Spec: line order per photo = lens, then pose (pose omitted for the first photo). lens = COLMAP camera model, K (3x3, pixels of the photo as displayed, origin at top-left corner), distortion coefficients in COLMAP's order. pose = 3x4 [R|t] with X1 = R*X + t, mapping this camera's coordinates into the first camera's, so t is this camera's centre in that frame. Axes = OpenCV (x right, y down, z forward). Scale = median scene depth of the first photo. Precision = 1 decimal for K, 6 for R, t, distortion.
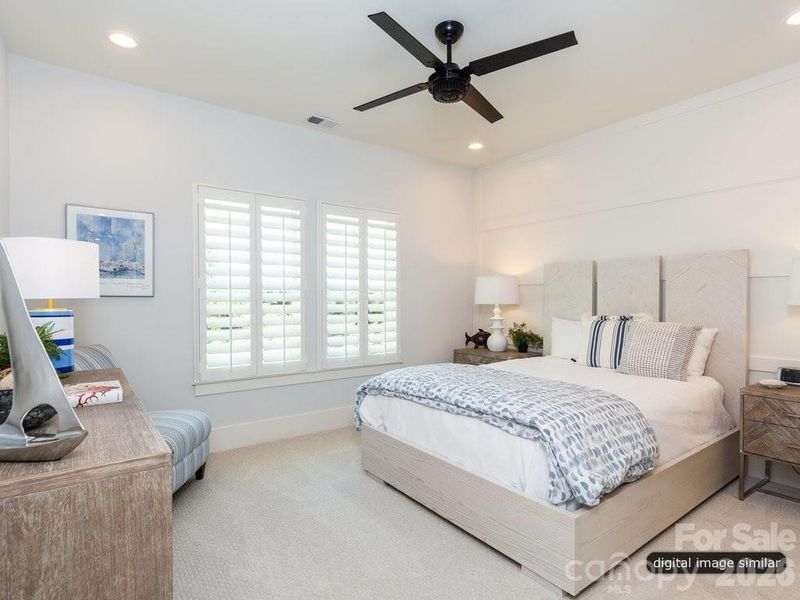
lens RADIAL K [[428.5, 0, 400.0], [0, 428.5, 300.0], [0, 0, 1]] dist [-0.001042, -0.000041]
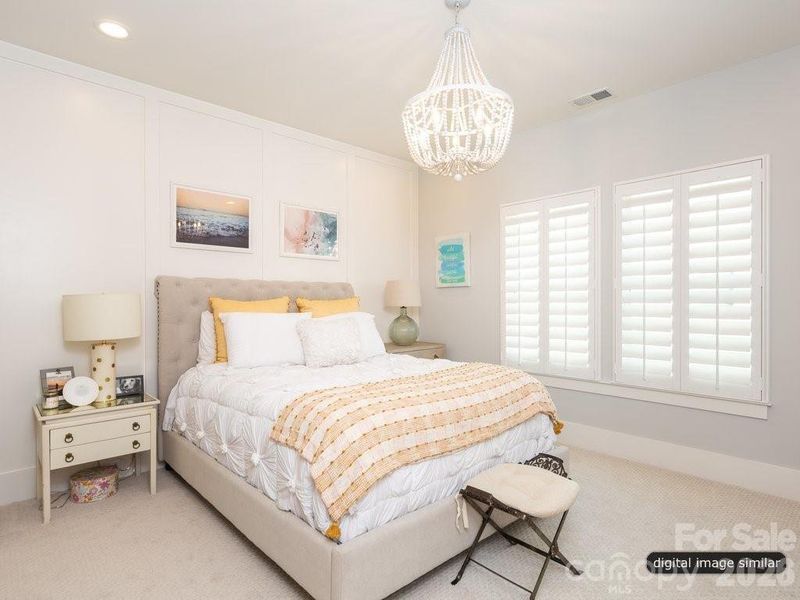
lens RADIAL K [[447.8, 0, 400.0], [0, 447.8, 300.0], [0, 0, 1]] dist [0.000740, 0.000324]
pose [[0.114004, -0.001283, -0.993479, 0.600479], [-0.002719, 0.999995, -0.001603, 0.001339], [0.993477, 0.002884, 0.114000, 0.441449]]
